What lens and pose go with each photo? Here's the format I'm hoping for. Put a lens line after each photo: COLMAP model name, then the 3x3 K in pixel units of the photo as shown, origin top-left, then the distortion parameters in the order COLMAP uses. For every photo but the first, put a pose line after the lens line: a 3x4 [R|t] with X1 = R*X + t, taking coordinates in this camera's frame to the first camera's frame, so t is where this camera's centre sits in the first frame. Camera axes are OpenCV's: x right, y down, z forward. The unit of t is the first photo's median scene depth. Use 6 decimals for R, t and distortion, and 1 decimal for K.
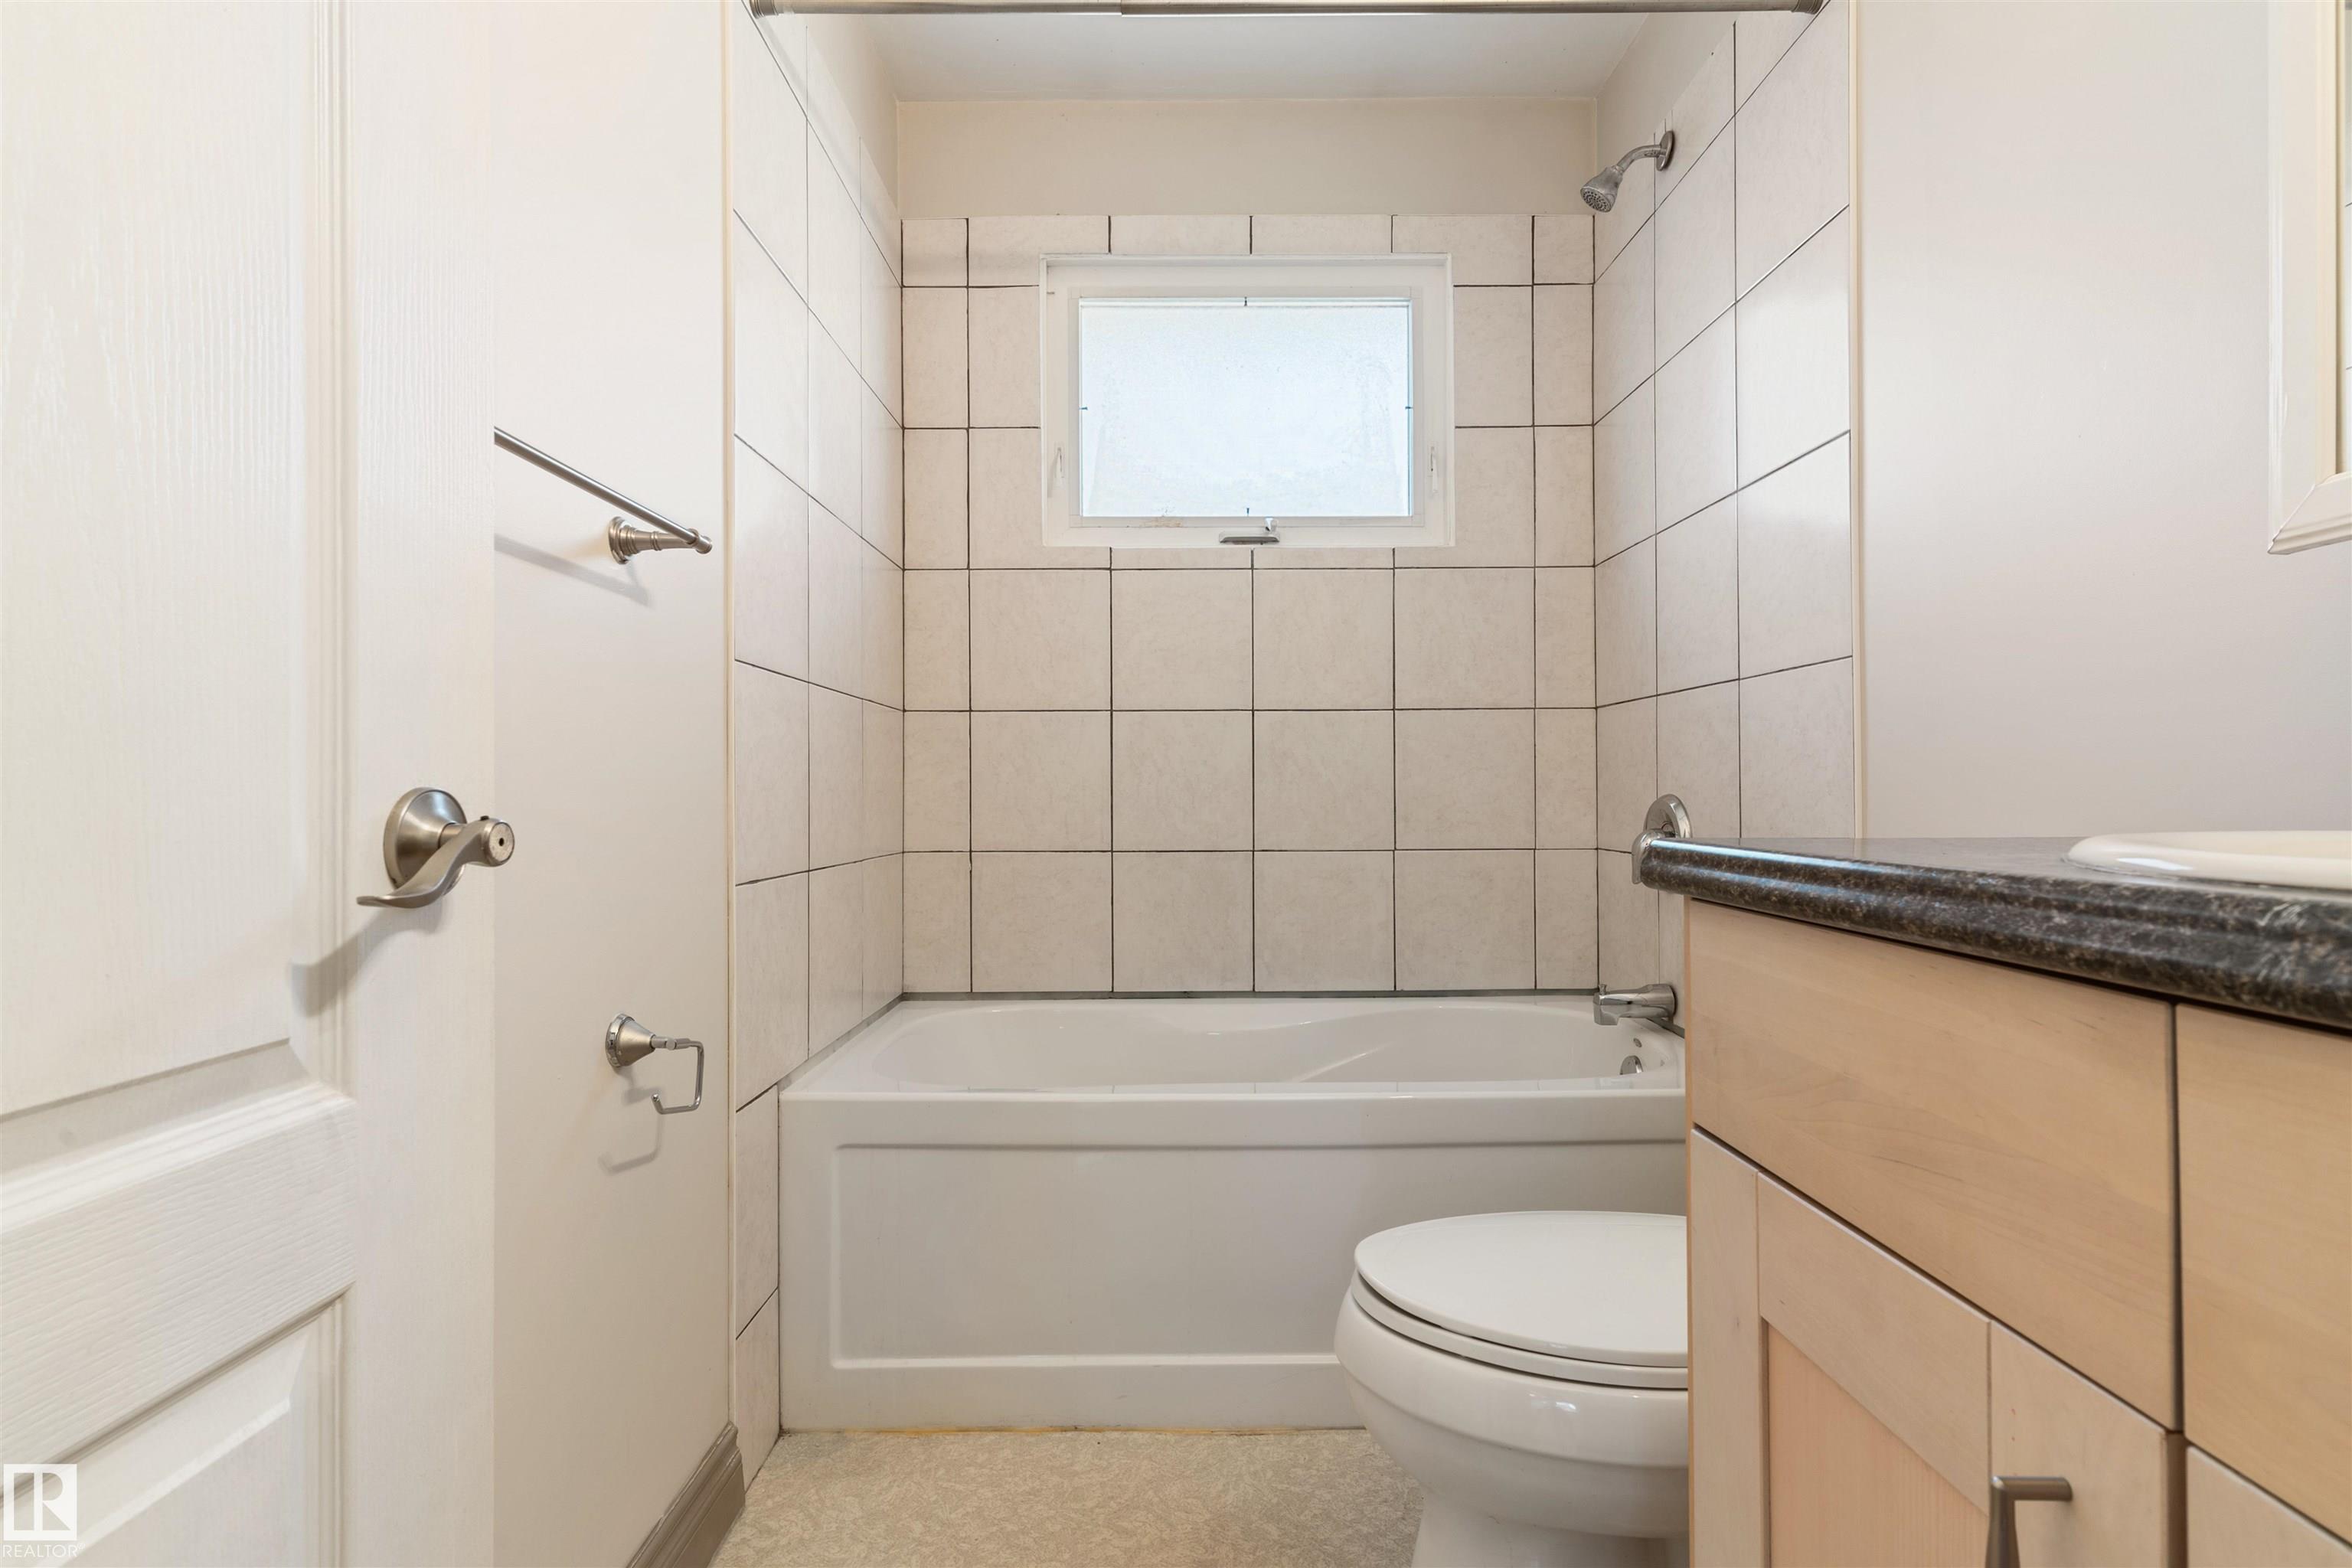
lens RADIAL K [[1130.8, 0, 1179.1], [0, 1130.8, 794.0], [0, 0, 1]] dist [0.003241, 0.001580]
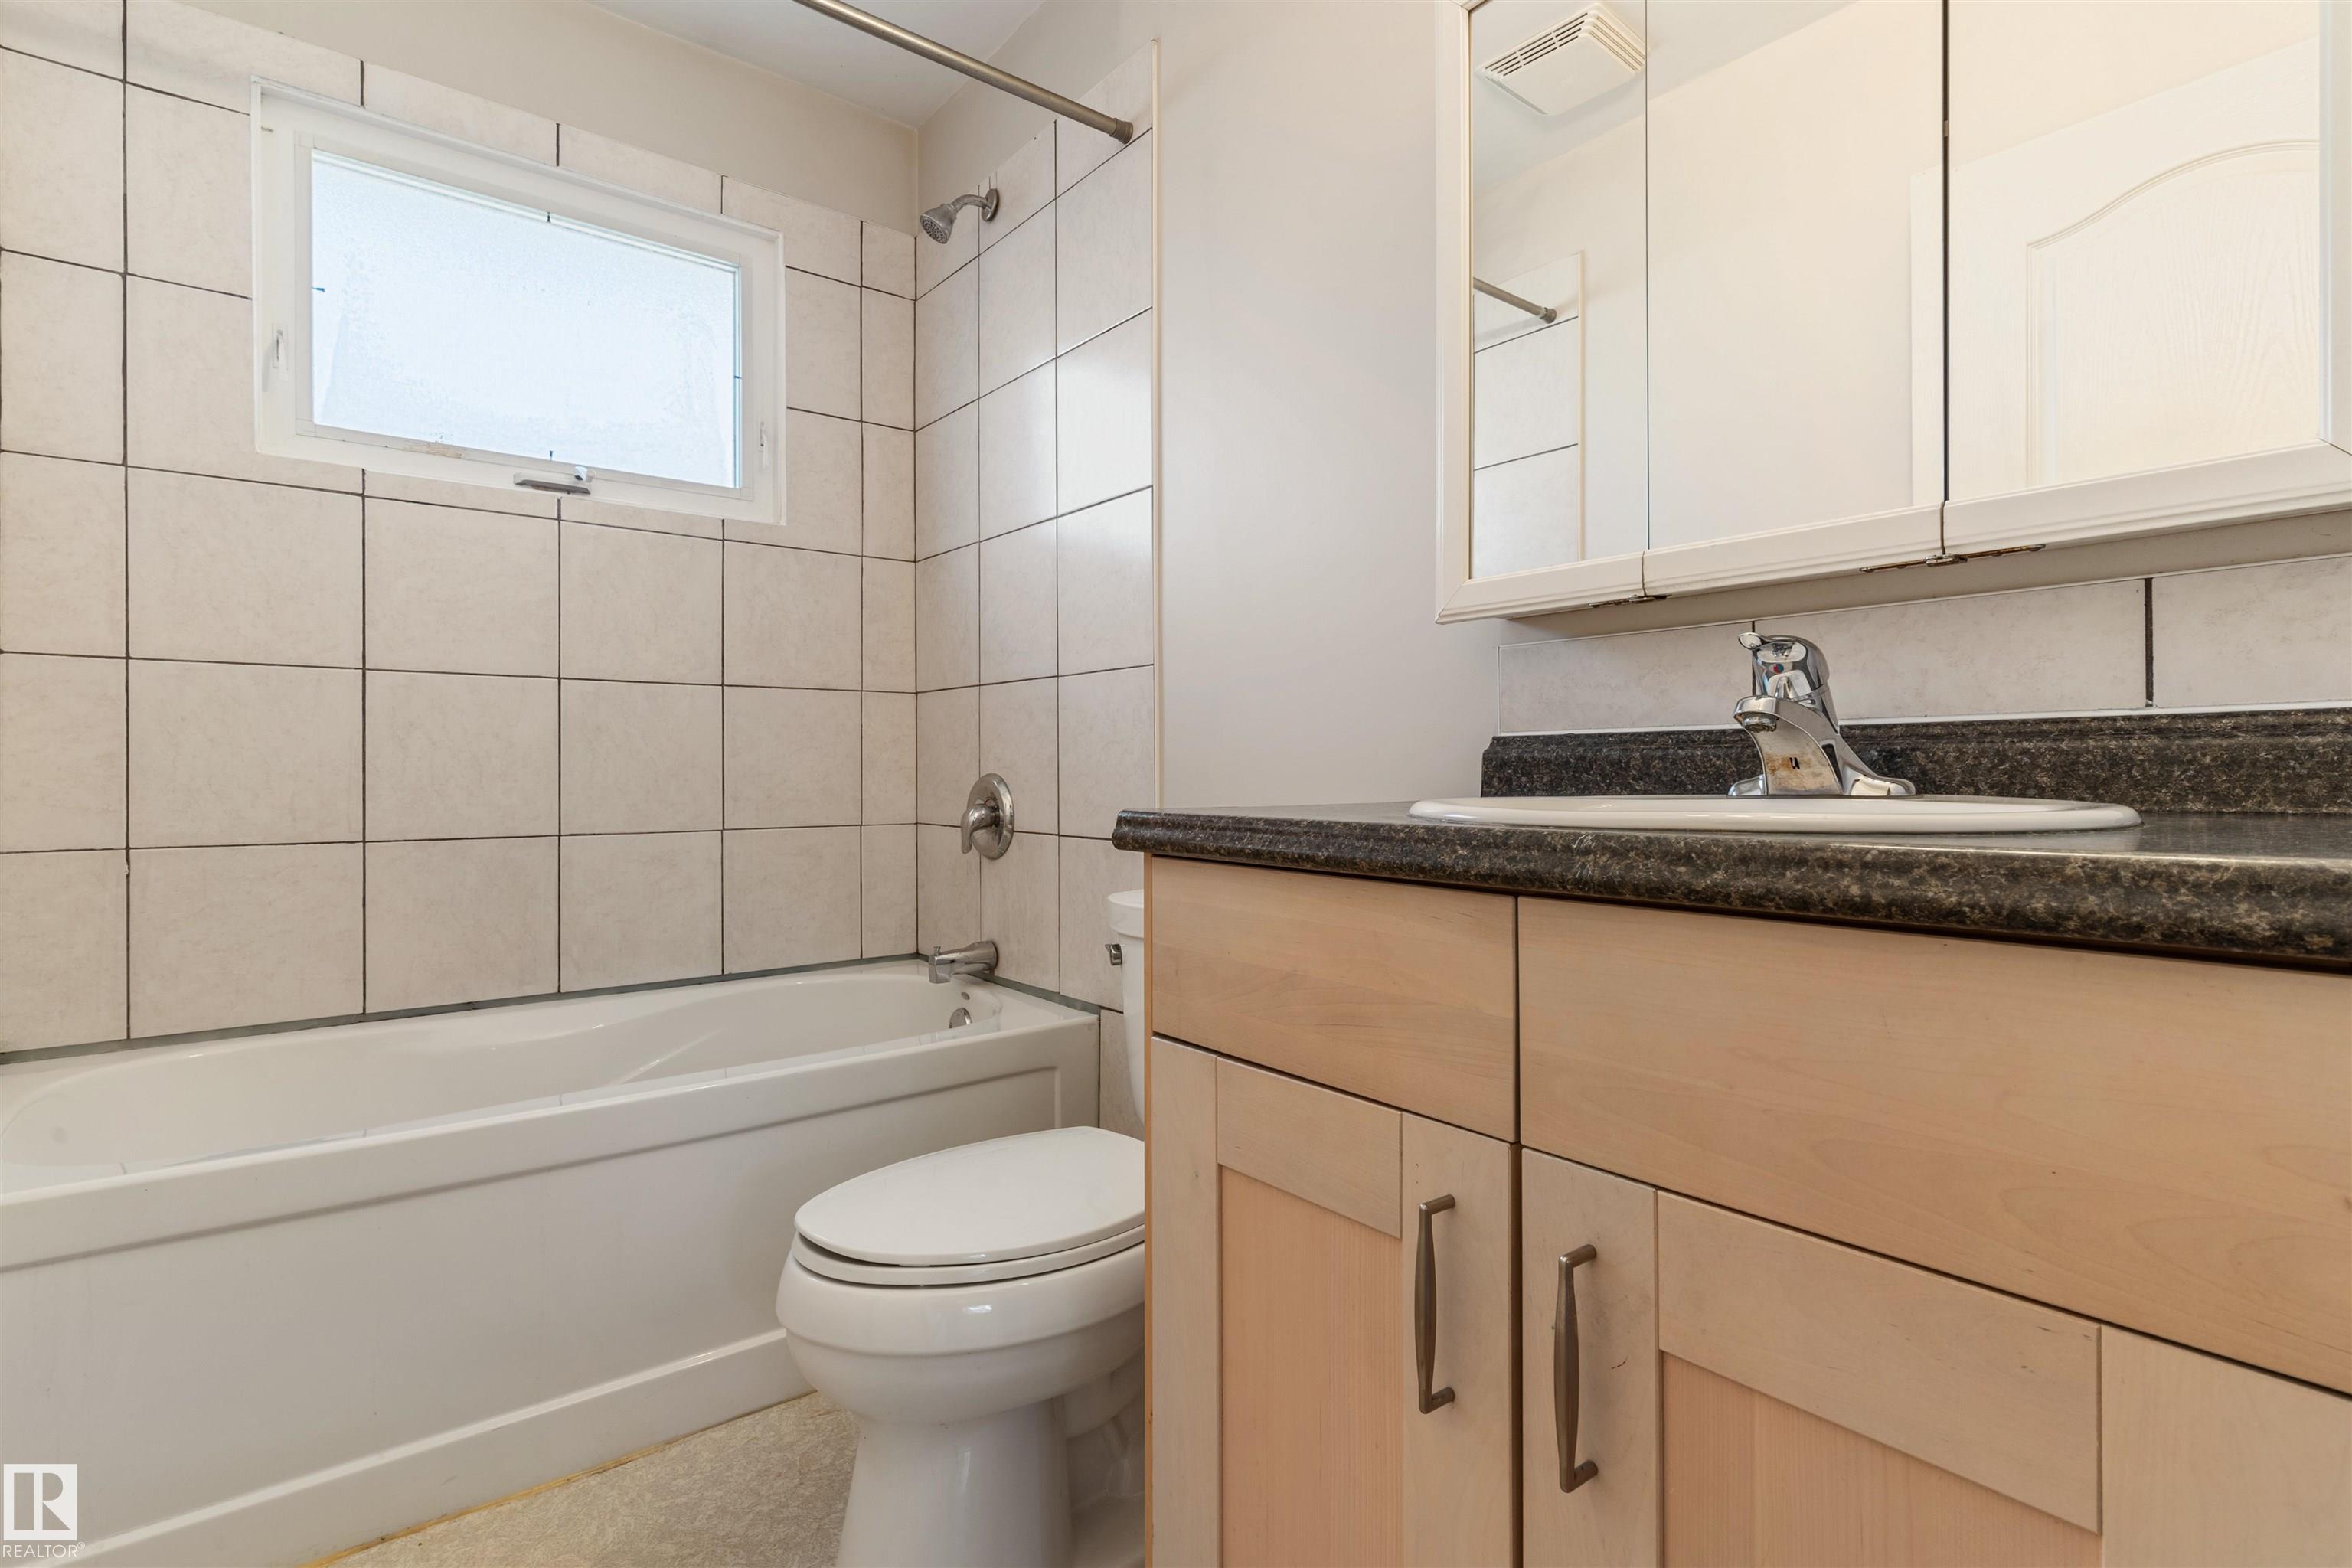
lens RADIAL K [[1130.8, 0, 1182.7], [0, 1130.8, 773.0], [0, 0, 1]] dist [0.003241, 0.001580]
pose [[0.786478, 0.002579, 0.617613, -0.117690], [-0.003125, 0.999995, -0.000196, -0.000587], [-0.617611, -0.001776, 0.786482, -0.009233]]
